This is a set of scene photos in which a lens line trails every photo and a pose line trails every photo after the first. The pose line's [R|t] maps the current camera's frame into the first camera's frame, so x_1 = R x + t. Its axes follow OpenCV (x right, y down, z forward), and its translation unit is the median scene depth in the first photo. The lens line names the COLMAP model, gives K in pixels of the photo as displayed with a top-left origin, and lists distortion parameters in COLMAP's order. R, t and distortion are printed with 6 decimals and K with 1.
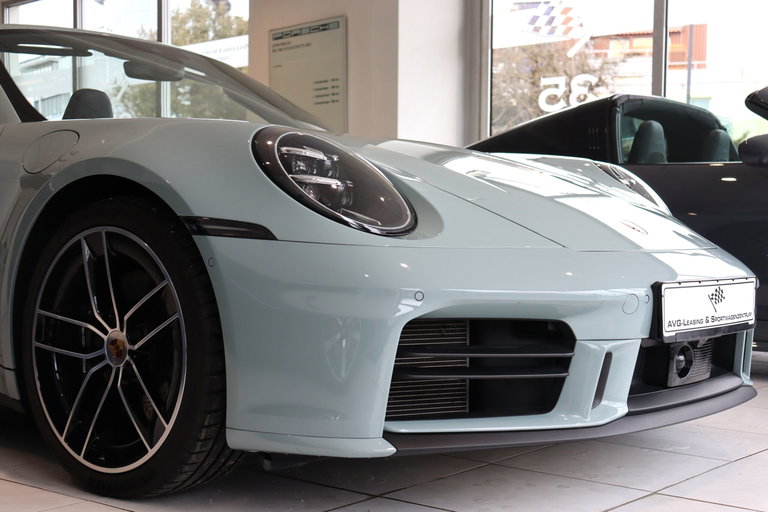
lens RADIAL K [[1138.3, 0, 384.0], [0, 1138.3, 256.0], [0, 0, 1]] dist [0.071789, 0.066551]
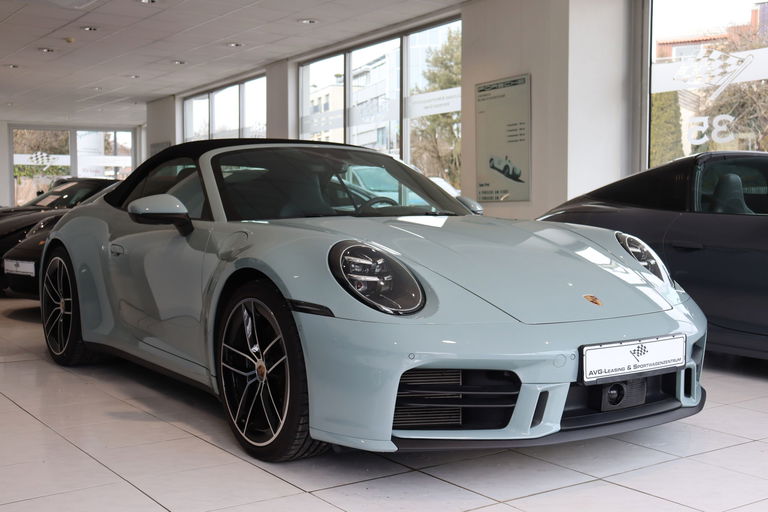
lens RADIAL K [[964.5, 0, 384.0], [0, 964.5, 256.0], [0, 0, 1]] dist [0.001174, 0.019823]
pose [[0.962316, 0.007856, -0.271820, 0.328070], [0.002234, 0.999320, 0.036792, -0.142183], [0.271925, -0.036013, 0.961644, -0.301726]]
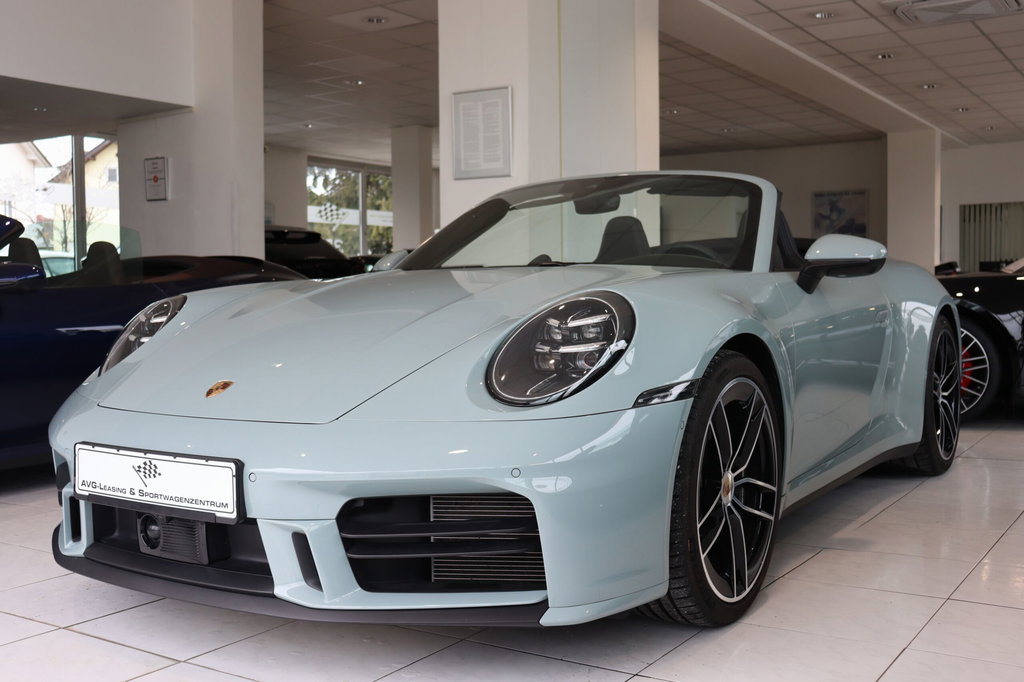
lens RADIAL K [[1100.9, 0, 512.0], [0, 1100.9, 341.0], [0, 0, 1]] dist [-0.109409, 0.213760]
pose [[0.101738, 0.042670, -0.993896, 1.262013], [-0.009639, 0.999075, 0.041906, -0.115625], [0.994764, 0.005316, 0.102056, 1.271533]]
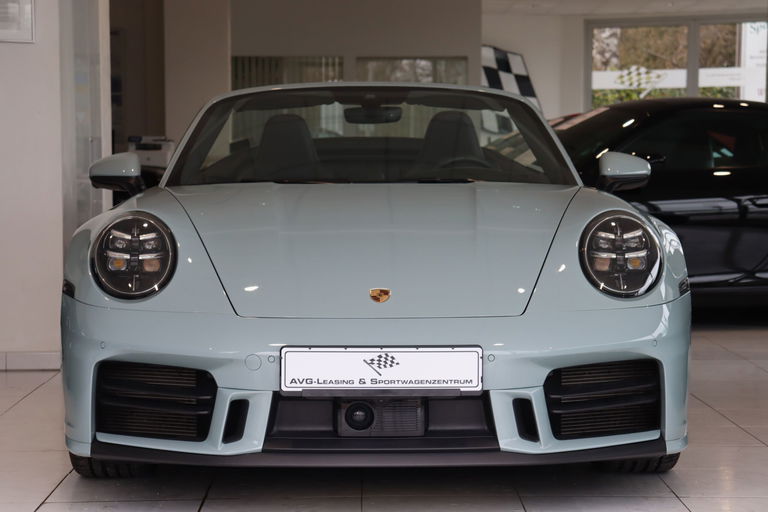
lens RADIAL K [[1900.4, 0, 384.0], [0, 1900.4, 256.0], [0, 0, 1]] dist [0.414874, 0.166337]
pose [[0.641987, 0.037378, -0.765804, 1.834456], [-0.011390, 0.999166, 0.039219, -0.152255], [0.766631, -0.016455, 0.641877, -0.223128]]
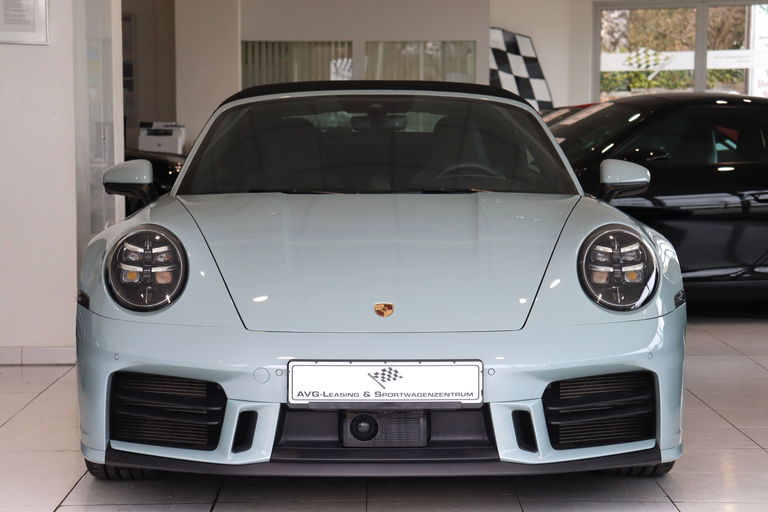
lens RADIAL K [[1900.4, 0, 384.0], [0, 1900.4, 256.0], [0, 0, 1]] dist [0.414874, 0.166337]
pose [[0.637774, 0.049694, -0.768619, 1.891139], [-0.012563, 0.998455, 0.054129, -0.204653], [0.770121, -0.024866, 0.637413, -0.262359]]
